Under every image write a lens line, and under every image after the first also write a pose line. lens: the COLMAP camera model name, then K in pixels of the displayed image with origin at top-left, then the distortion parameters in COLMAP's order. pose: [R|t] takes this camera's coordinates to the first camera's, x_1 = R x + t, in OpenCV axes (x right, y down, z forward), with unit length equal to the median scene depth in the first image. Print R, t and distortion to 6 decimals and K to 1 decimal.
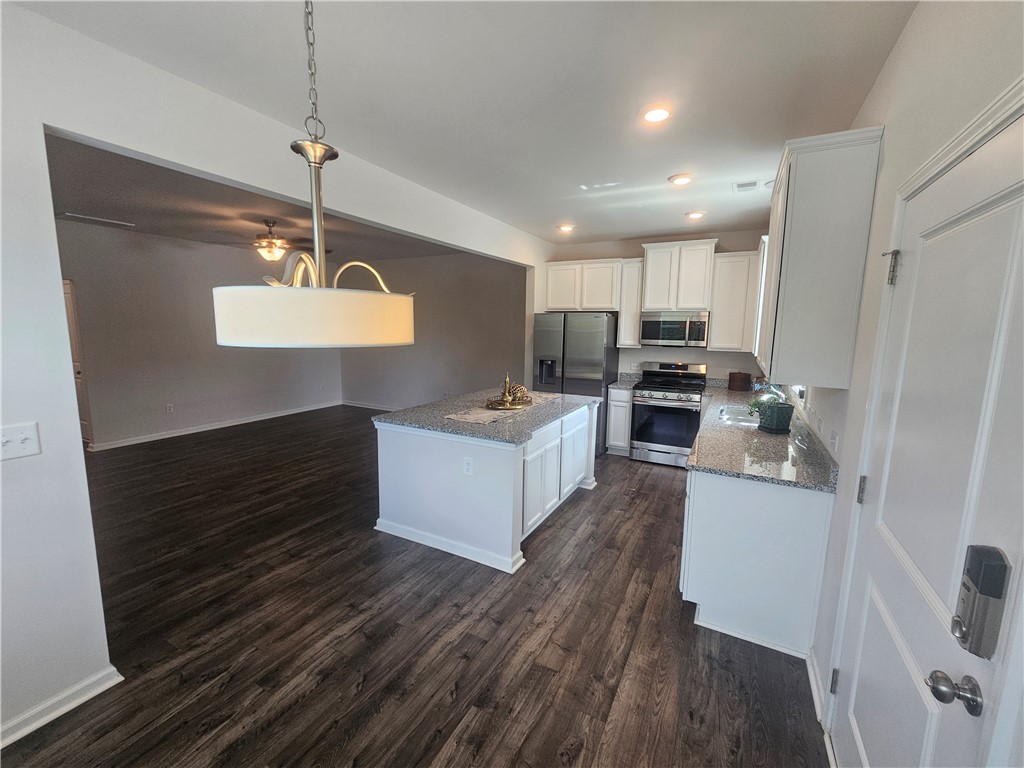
lens RADIAL K [[412.4, 0, 504.8], [0, 412.4, 380.6], [0, 0, 1]] dist [-0.002466, 0.000108]
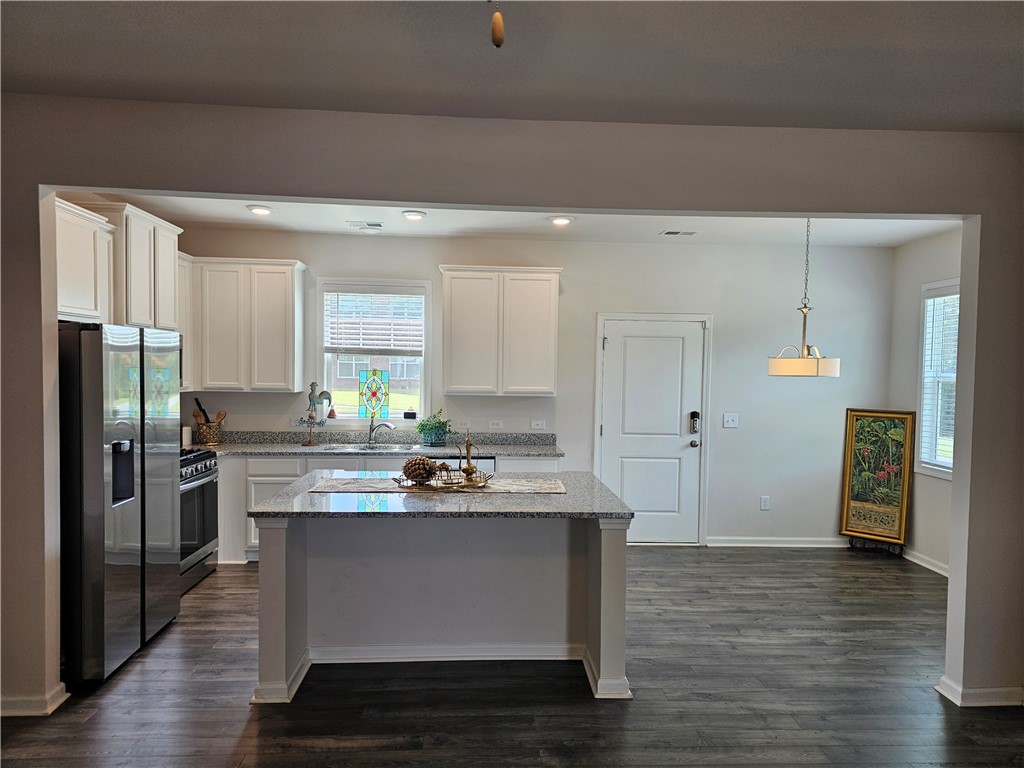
lens RADIAL K [[687.5, 0, 511.7], [0, 687.5, 387.4], [0, 0, 1]] dist [0.001075, -0.000793]
pose [[-0.521367, -0.051063, 0.851803, -1.459749], [0.088344, 0.989614, 0.113398, -0.313541], [-0.848747, 0.134374, -0.511441, 2.196663]]
